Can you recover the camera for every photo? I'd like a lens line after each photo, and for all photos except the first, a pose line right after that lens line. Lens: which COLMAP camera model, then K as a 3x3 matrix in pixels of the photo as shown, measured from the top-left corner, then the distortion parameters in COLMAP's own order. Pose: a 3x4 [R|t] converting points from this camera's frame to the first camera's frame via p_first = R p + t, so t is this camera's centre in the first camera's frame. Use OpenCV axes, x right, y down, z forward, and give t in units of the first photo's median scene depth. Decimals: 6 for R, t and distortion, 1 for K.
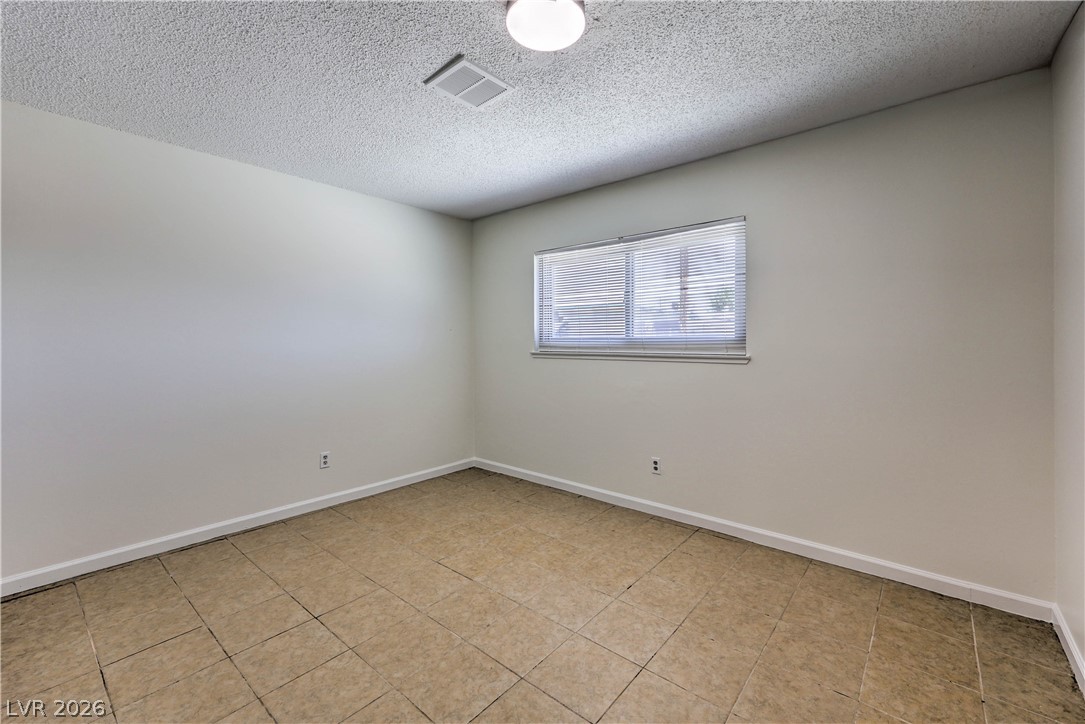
lens RADIAL K [[453.3, 0, 548.9], [0, 453.3, 359.8], [0, 0, 1]] dist [0.001995, 0.000950]
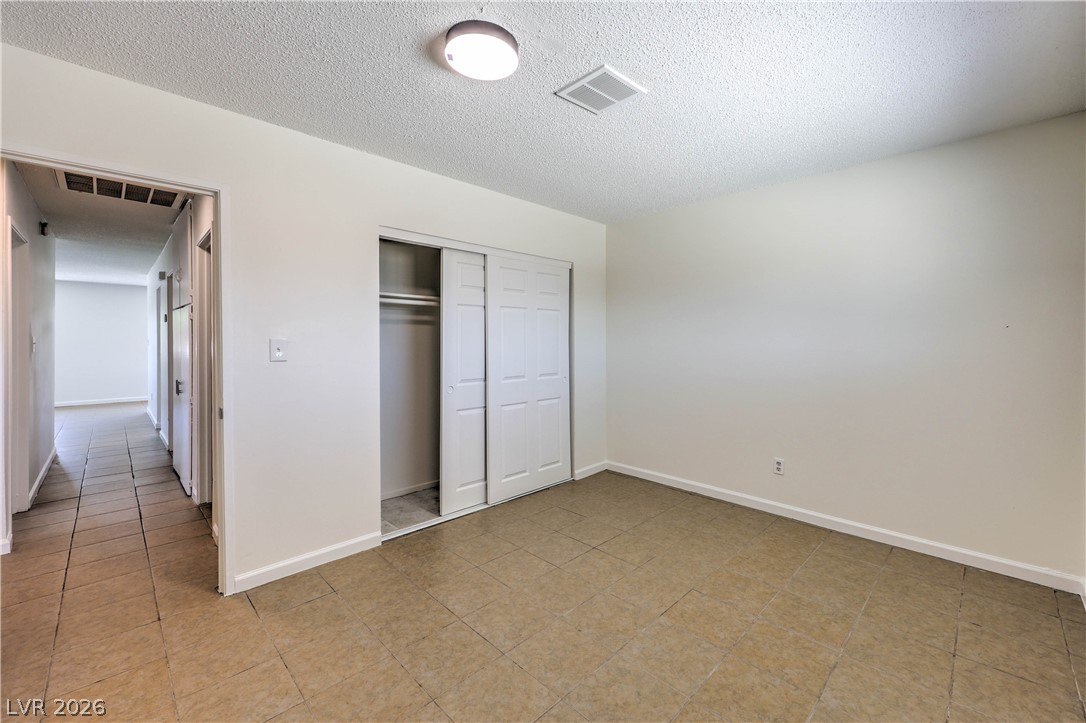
lens RADIAL K [[453.7, 0, 549.9], [0, 453.7, 351.4], [0, 0, 1]] dist [0.001995, 0.000950]
pose [[-0.108253, 0.027064, -0.993755, 0.628429], [-0.040726, 0.998669, 0.031634, -0.036762], [0.993289, 0.043896, -0.107007, 0.760785]]
